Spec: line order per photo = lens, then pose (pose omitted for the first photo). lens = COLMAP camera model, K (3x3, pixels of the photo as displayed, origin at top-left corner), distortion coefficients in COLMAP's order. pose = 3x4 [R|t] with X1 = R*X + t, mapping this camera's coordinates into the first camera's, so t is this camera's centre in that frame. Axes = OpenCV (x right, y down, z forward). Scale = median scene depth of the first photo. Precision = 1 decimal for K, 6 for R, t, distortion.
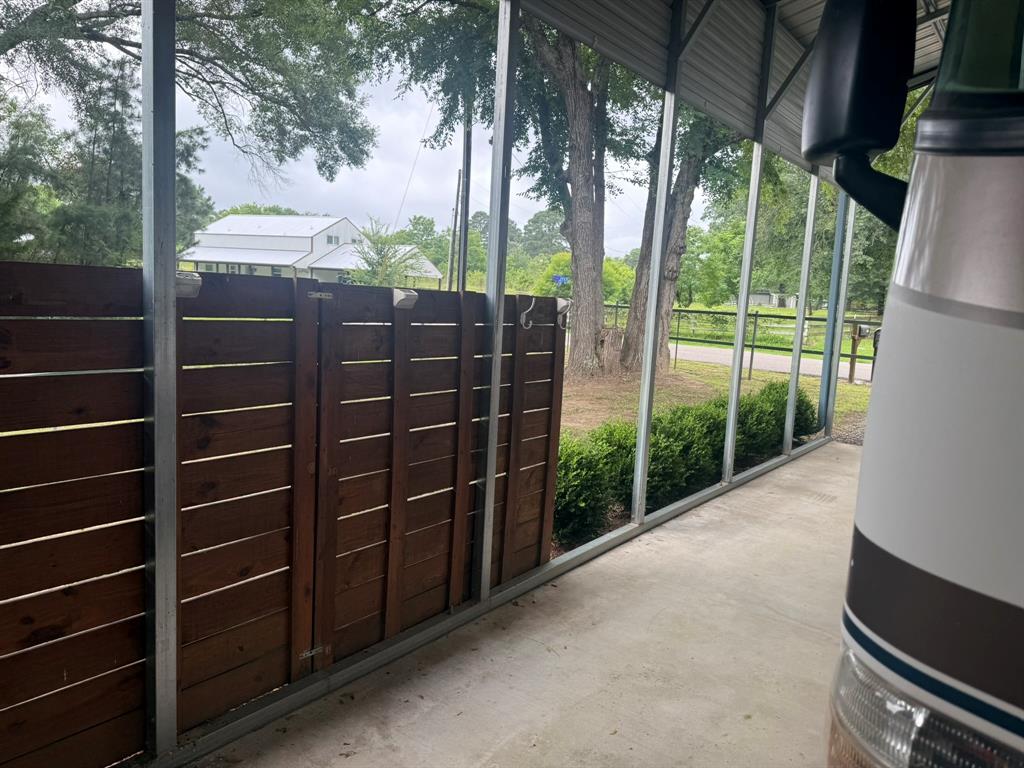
lens RADIAL K [[732.0, 0, 513.0], [0, 732.0, 381.5], [0, 0, 1]] dist [0.009396, -0.009896]
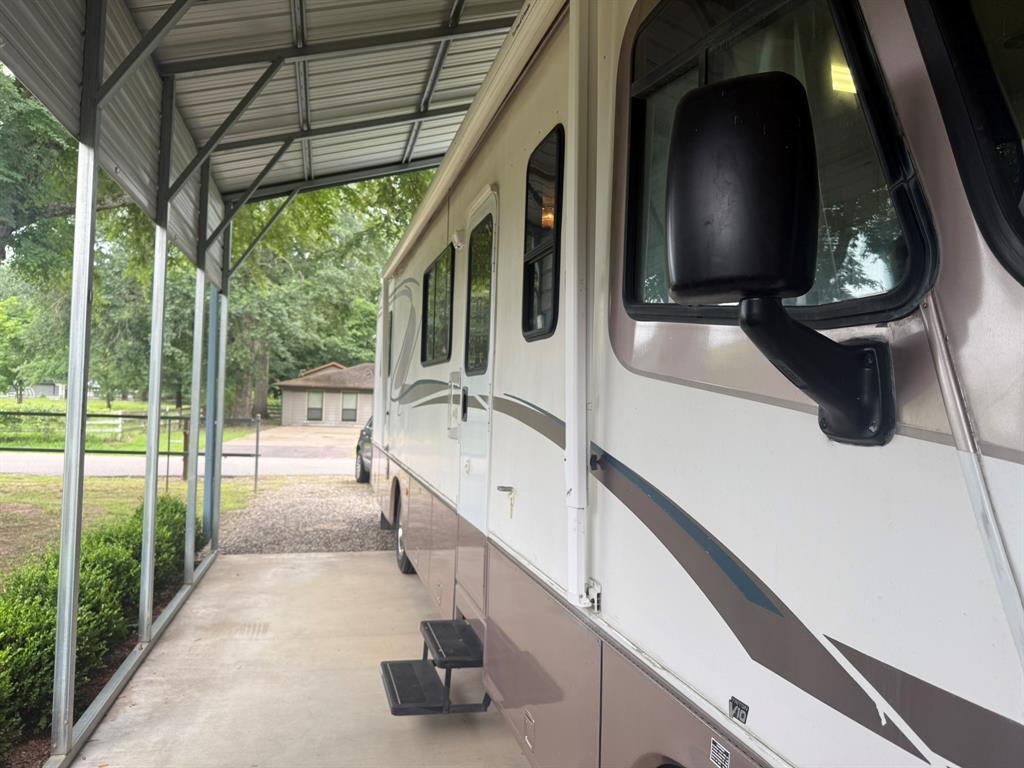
lens RADIAL K [[732.0, 0, 513.0], [0, 732.0, 381.5], [0, 0, 1]] dist [0.009396, -0.009896]
pose [[0.615451, -0.005674, 0.788155, -0.087924], [0.099365, 0.992554, -0.070447, -0.047632], [-0.781887, 0.121672, 0.611432, 0.188945]]
